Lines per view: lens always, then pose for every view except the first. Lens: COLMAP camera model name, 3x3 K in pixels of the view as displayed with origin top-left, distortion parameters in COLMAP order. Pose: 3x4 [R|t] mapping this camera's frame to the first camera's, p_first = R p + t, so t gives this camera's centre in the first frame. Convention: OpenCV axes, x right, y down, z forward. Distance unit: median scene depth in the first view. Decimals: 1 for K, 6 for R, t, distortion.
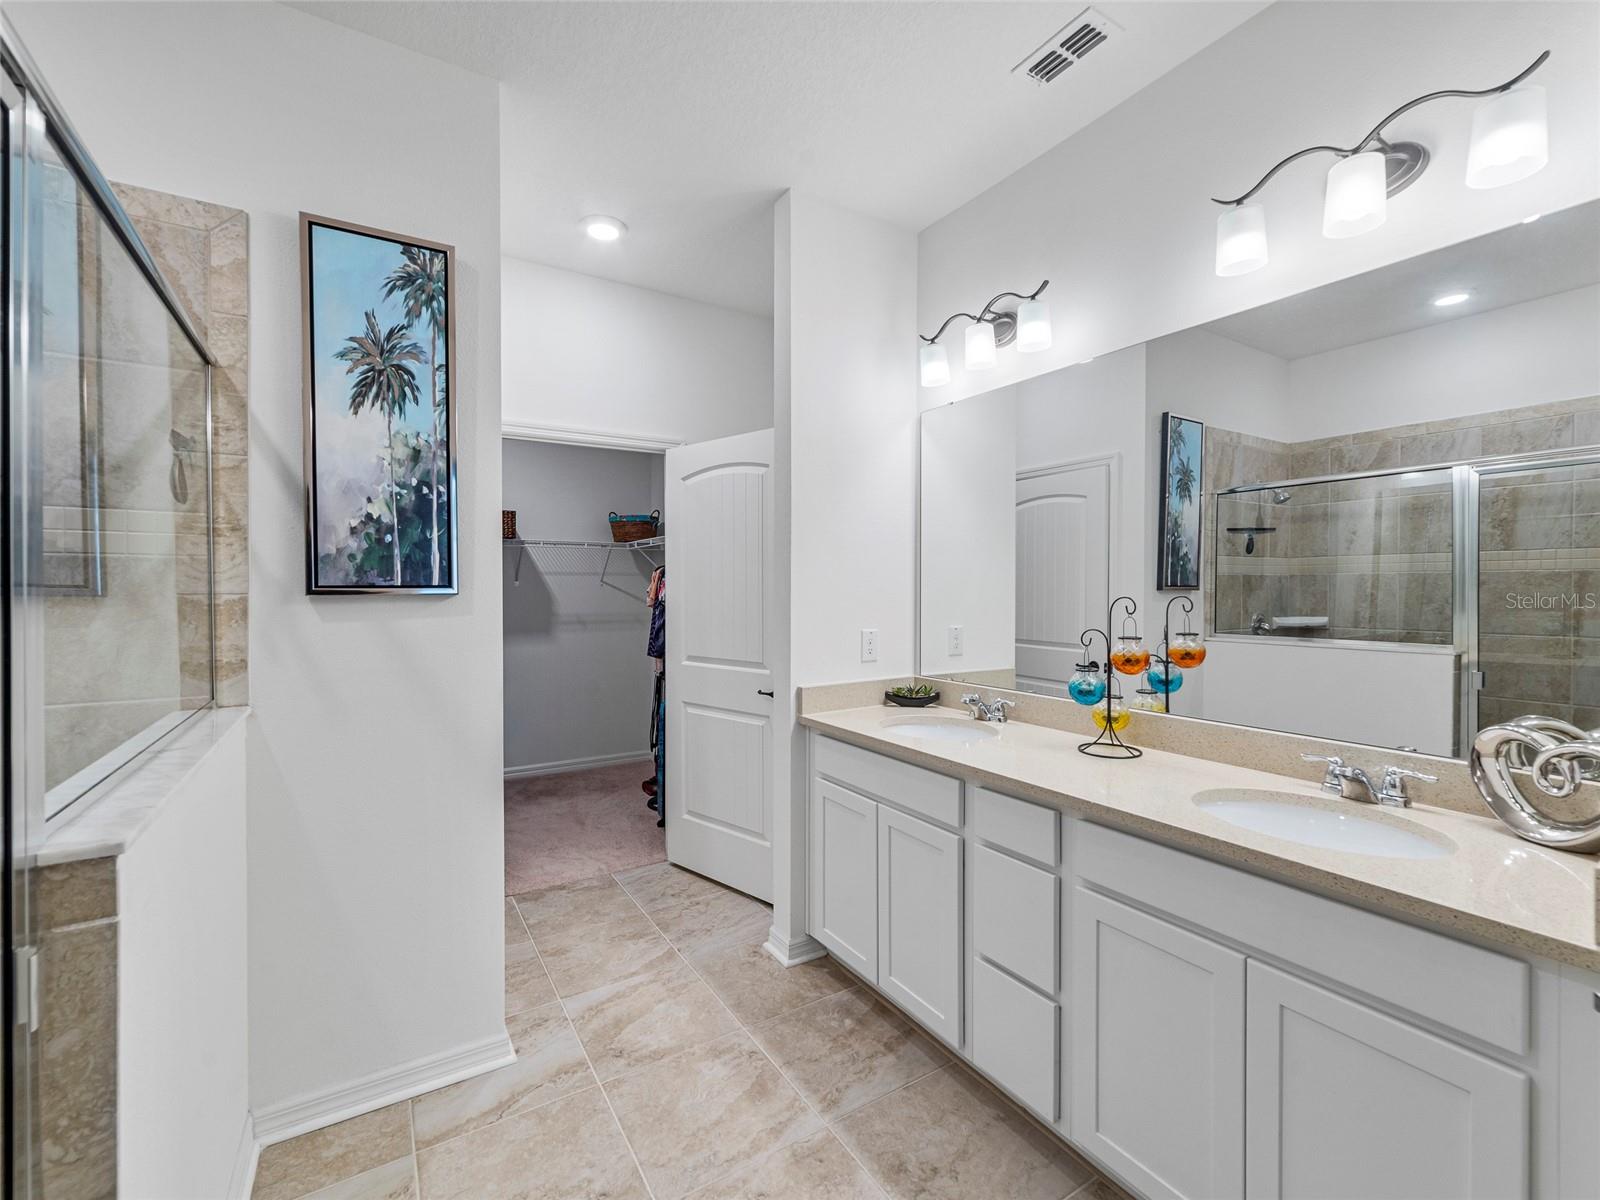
lens RADIAL K [[641.5, 0, 696.5], [0, 641.5, 594.7], [0, 0, 1]] dist [-0.001097, 0.000953]
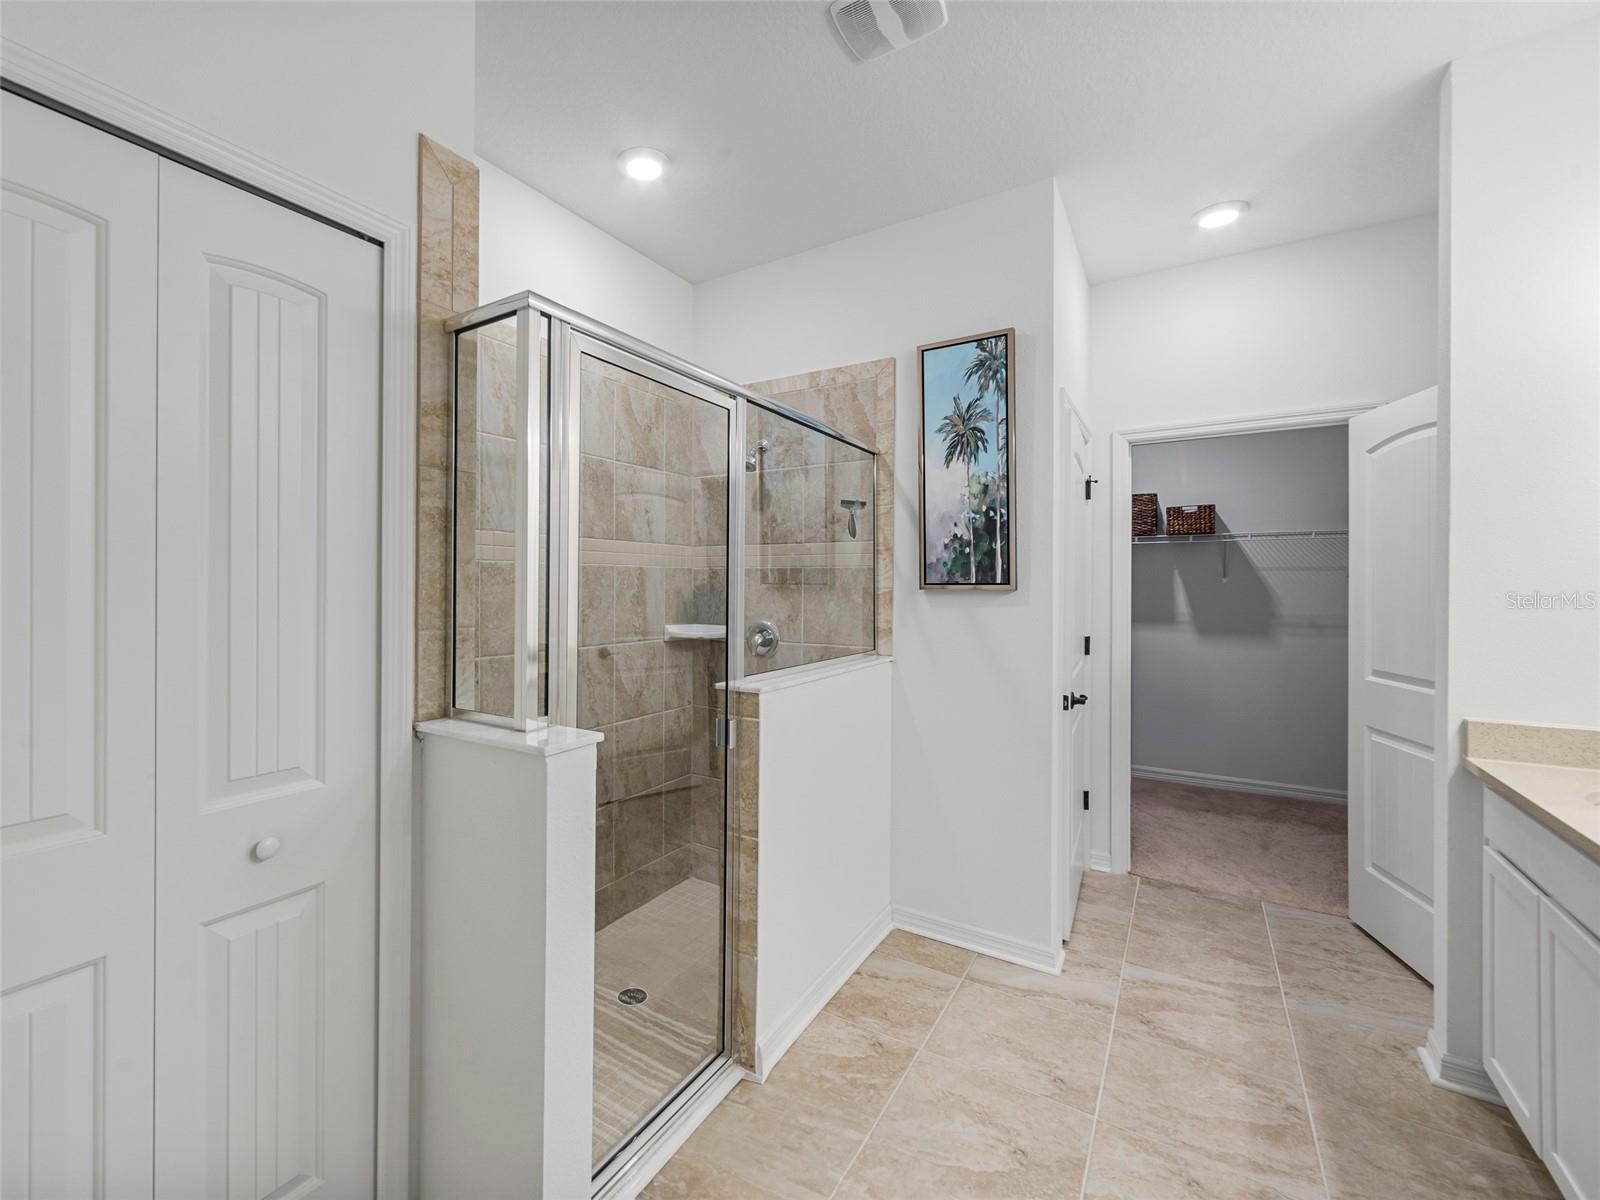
lens RADIAL K [[641.5, 0, 795.0], [0, 641.5, 585.7], [0, 0, 1]] dist [-0.001097, 0.000953]
pose [[0.523090, 0.006456, -0.852253, 0.520641], [-0.012018, 0.999928, 0.000199, -0.004331], [0.852193, 0.010138, 0.523130, -0.070709]]
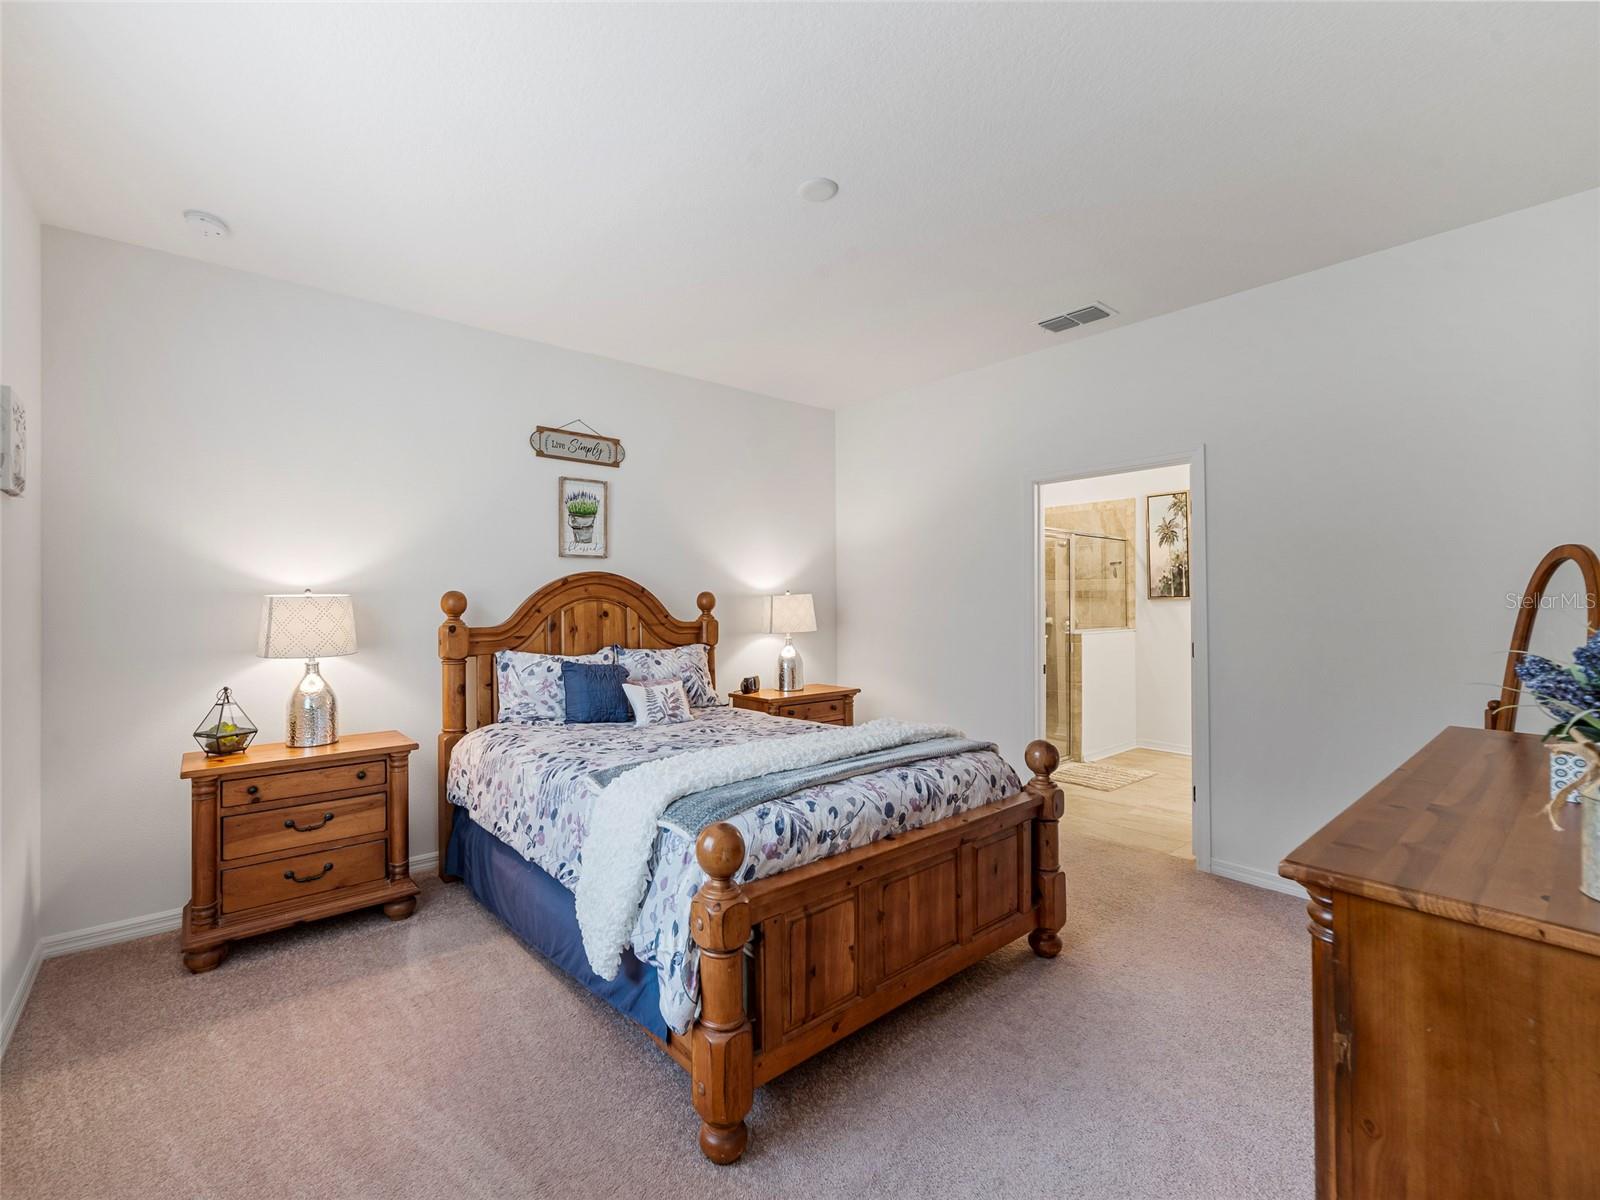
lens RADIAL K [[641.5, 0, 789.4], [0, 641.5, 600.5], [0, 0, 1]] dist [-0.001097, 0.000953]
pose [[0.179734, -0.000264, -0.983715, 2.401322], [-0.001422, 0.999999, -0.000528, 0.011259], [0.983714, 0.001494, 0.179734, -1.524396]]
